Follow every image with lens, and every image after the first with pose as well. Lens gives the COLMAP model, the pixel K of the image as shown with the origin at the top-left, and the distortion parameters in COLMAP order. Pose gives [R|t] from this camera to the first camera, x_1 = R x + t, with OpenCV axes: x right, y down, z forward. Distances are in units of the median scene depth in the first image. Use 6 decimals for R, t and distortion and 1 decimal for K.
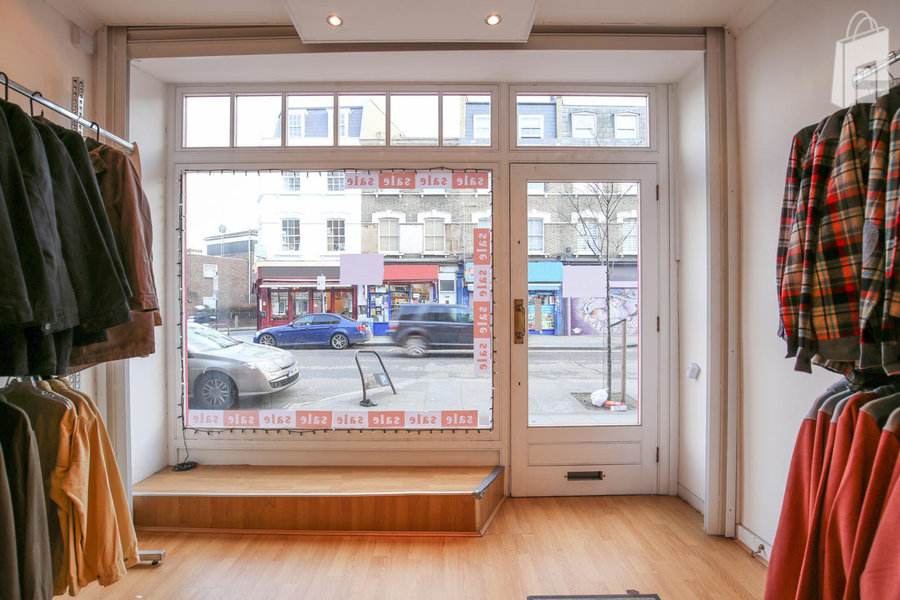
lens RADIAL K [[418.1, 0, 446.1], [0, 418.1, 312.6], [0, 0, 1]] dist [-0.033445, 0.000257]
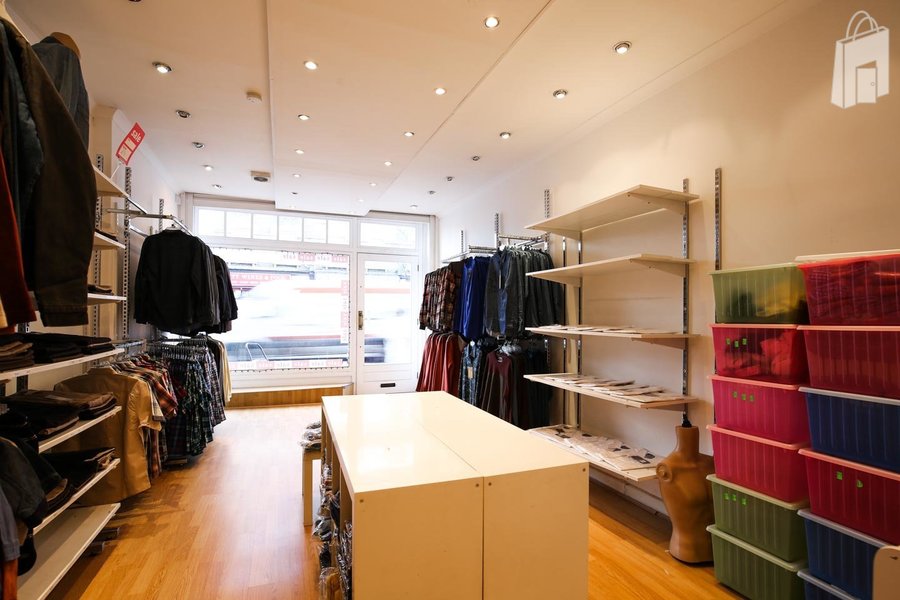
lens RADIAL K [[418.1, 0, 446.1], [0, 418.1, 312.6], [0, 0, 1]] dist [-0.033445, 0.000257]
pose [[0.933447, 0.010177, 0.358571, -0.251882], [-0.005873, 0.999897, -0.013089, 0.004881], [-0.358667, 0.010112, 0.933411, -1.569622]]
